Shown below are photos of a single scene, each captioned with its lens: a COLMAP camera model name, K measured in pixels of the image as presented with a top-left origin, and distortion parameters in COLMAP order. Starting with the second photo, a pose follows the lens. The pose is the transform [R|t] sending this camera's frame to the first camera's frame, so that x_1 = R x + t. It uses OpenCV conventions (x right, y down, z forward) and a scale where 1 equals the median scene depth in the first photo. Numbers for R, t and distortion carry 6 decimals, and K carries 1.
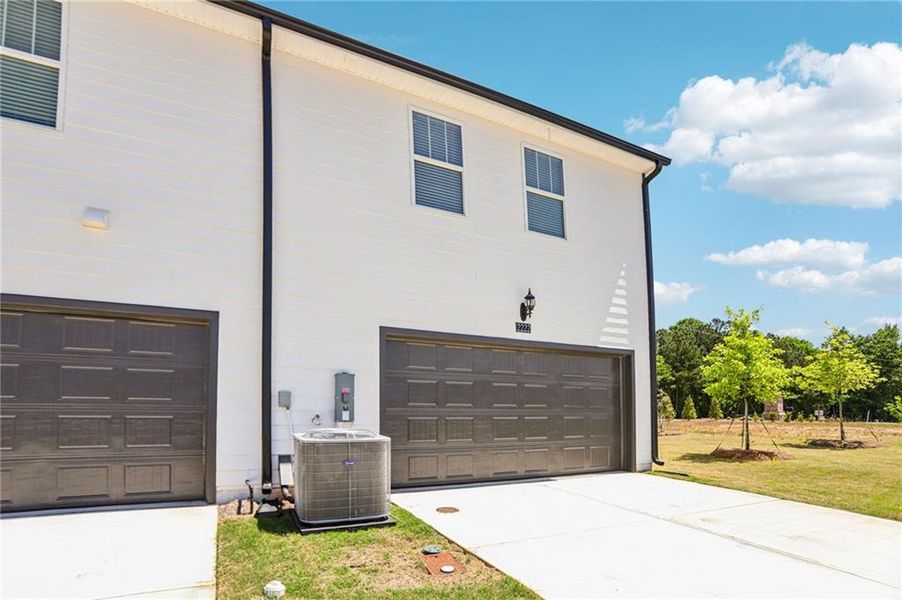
lens RADIAL K [[423.8, 0, 454.7], [0, 423.8, 306.0], [0, 0, 1]] dist [-0.037383, 0.002756]
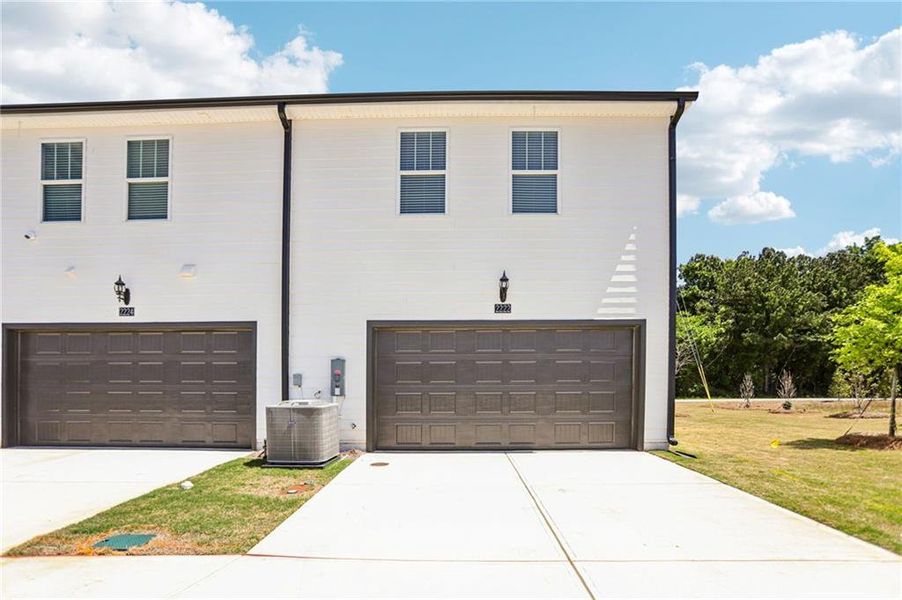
lens RADIAL K [[423.8, 0, 455.4], [0, 423.8, 302.2], [0, 0, 1]] dist [-0.037383, 0.002756]
pose [[0.886327, -0.105746, -0.450823, 0.530578], [0.117593, 0.993060, -0.001745, 0.023128], [0.447879, -0.051466, 0.892612, 0.003788]]
